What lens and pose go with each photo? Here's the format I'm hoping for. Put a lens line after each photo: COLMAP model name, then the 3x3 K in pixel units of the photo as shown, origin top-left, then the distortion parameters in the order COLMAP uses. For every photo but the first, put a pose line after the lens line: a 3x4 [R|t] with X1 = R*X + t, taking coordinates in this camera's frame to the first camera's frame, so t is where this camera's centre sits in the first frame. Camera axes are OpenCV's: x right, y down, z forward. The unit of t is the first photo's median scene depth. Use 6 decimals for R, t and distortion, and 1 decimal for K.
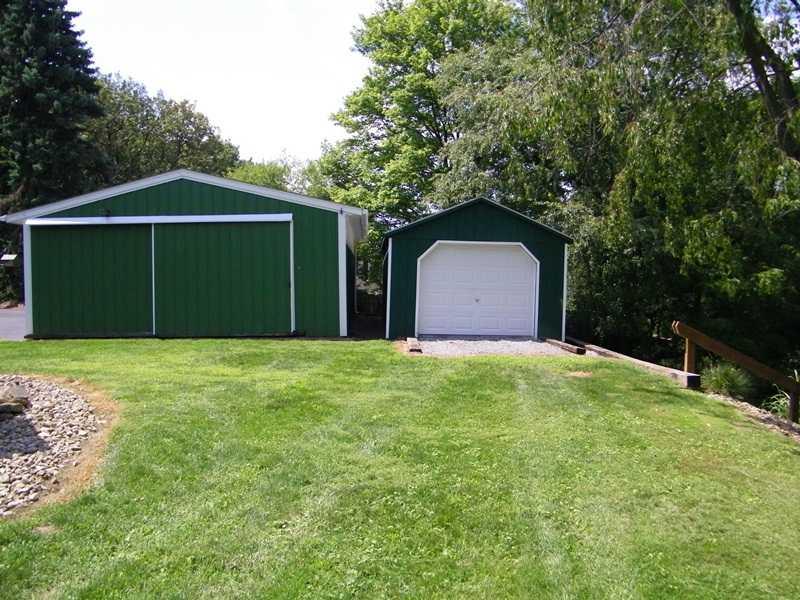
lens RADIAL K [[656.9, 0, 400.0], [0, 656.9, 300.0], [0, 0, 1]] dist [-0.155318, 0.000184]
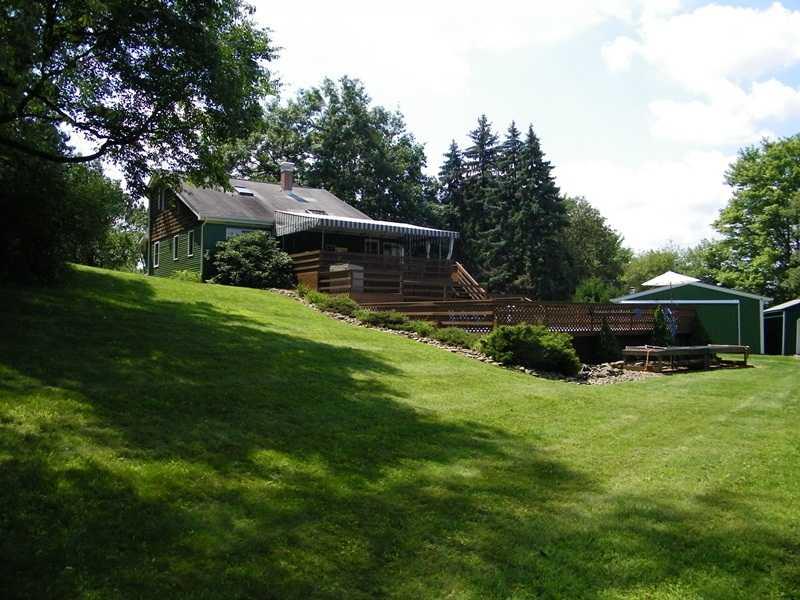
lens RADIAL K [[656.9, 0, 400.0], [0, 656.9, 300.0], [0, 0, 1]] dist [-0.155318, 0.000184]
pose [[0.911649, -0.002038, -0.410964, -0.190647], [-0.024378, 0.997959, -0.059028, 0.014668], [0.410245, 0.063832, 0.909739, -0.823563]]
